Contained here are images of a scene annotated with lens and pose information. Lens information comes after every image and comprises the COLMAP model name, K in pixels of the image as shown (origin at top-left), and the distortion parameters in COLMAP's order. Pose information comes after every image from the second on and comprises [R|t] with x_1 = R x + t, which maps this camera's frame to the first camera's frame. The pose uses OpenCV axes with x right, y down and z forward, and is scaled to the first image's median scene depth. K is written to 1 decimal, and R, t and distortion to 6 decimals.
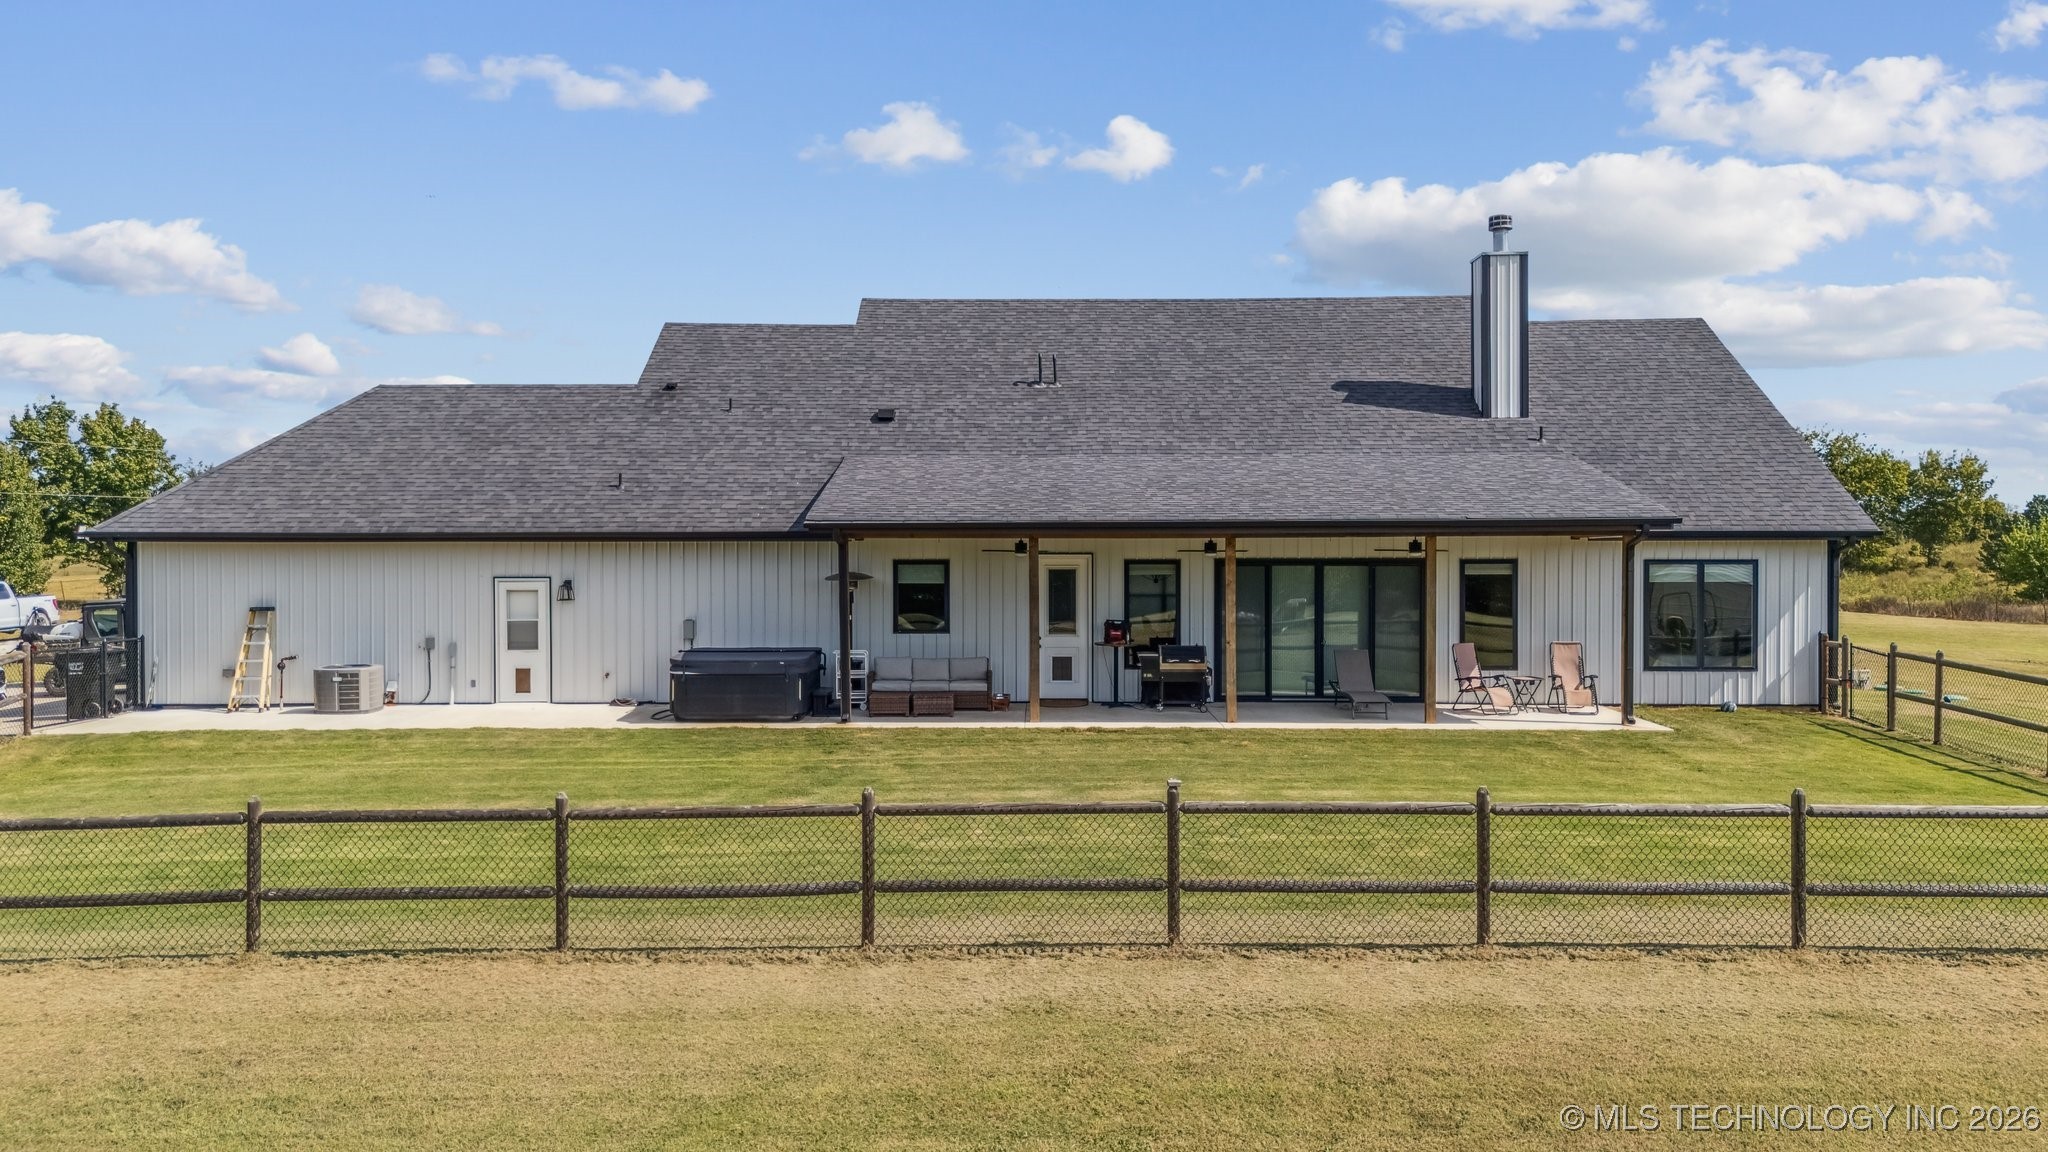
lens RADIAL K [[1508.2, 0, 1024.0], [0, 1508.2, 576.0], [0, 0, 1]] dist [0.048575, -0.083924]
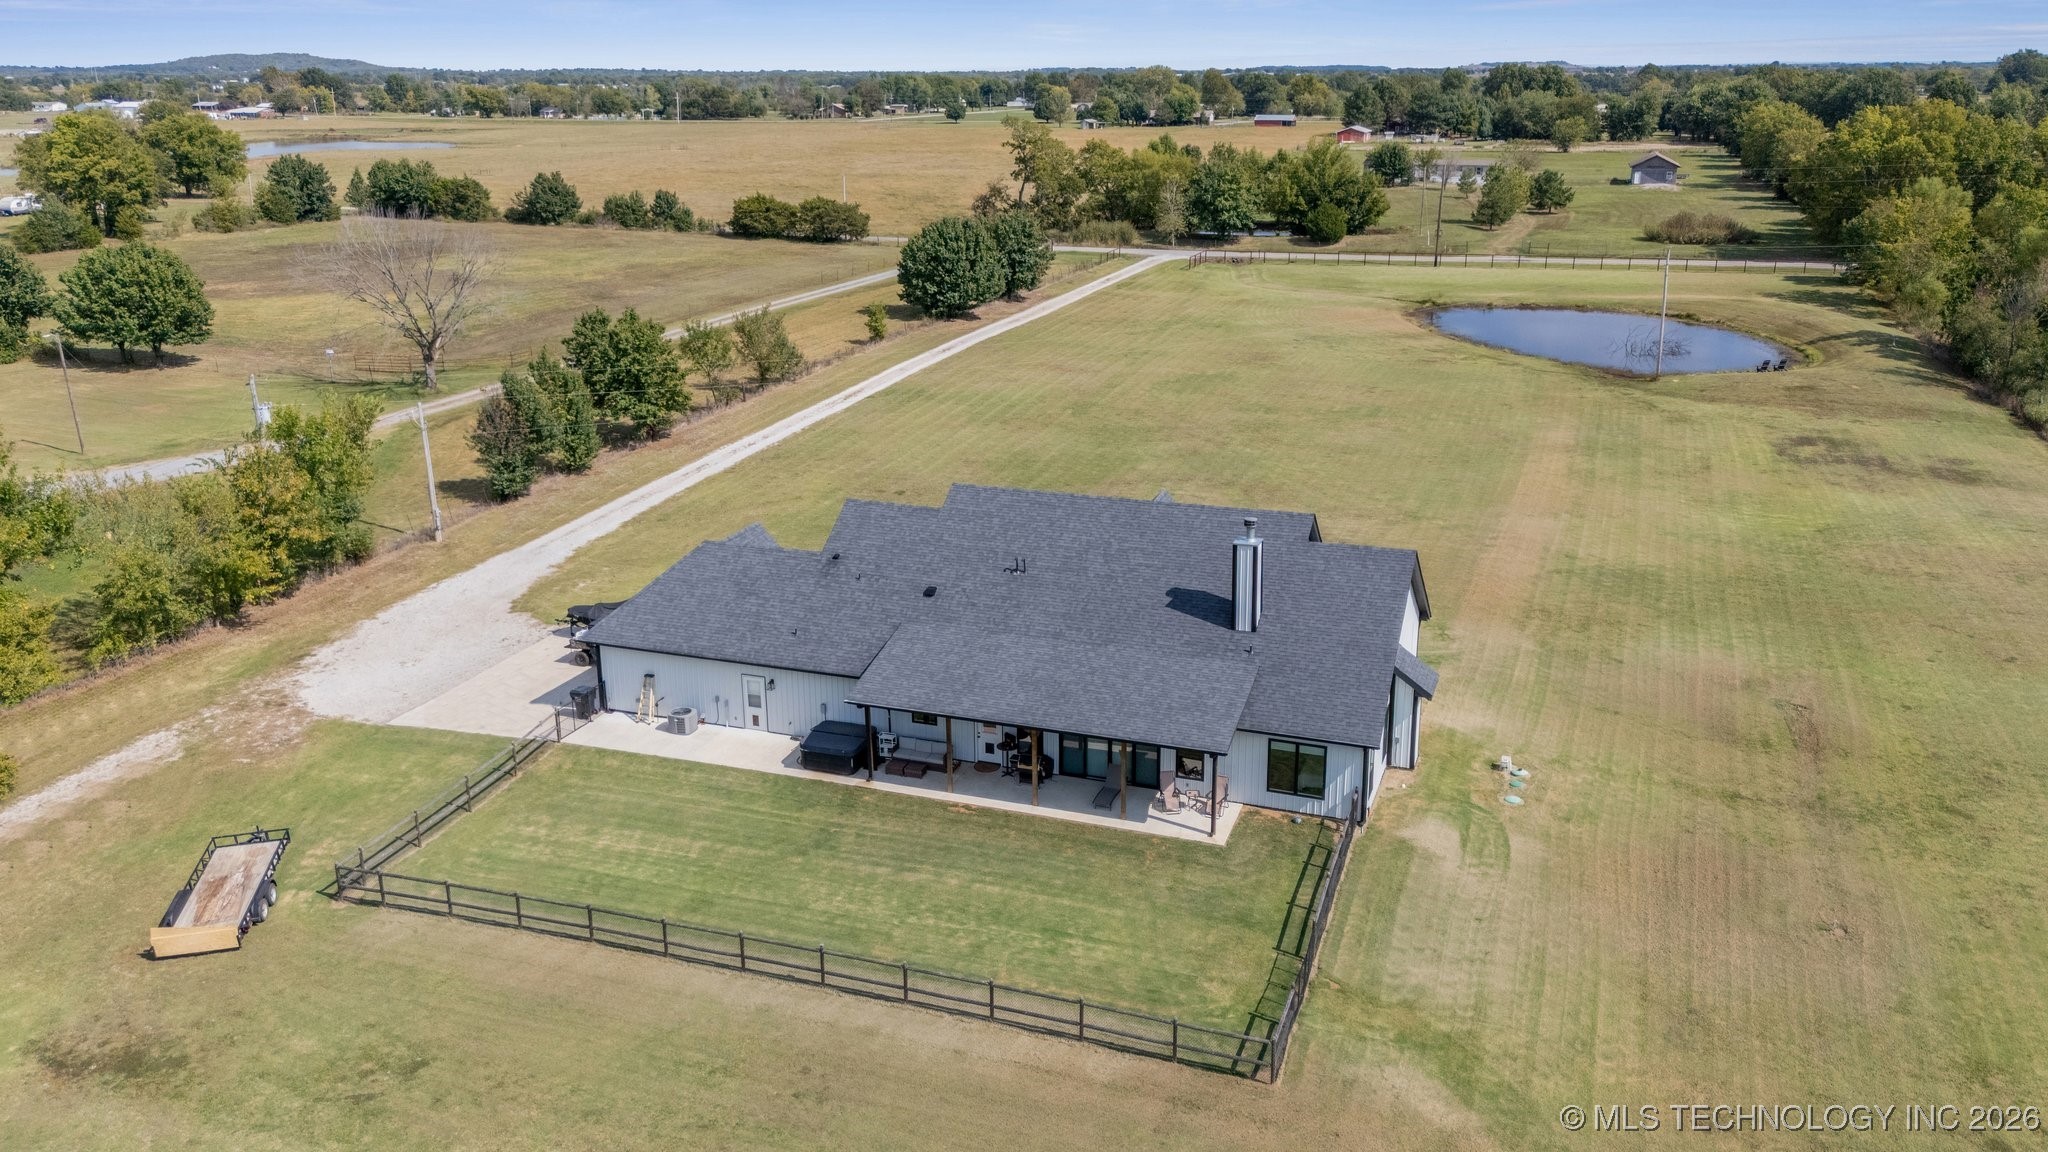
lens RADIAL K [[1508.2, 0, 1024.0], [0, 1508.2, 576.0], [0, 0, 1]] dist [0.048575, -0.083924]
pose [[0.943377, 0.094712, -0.317914, 0.692156], [-0.004729, 0.962116, 0.272599, -0.715437], [0.331688, -0.255660, 0.908086, -0.771593]]
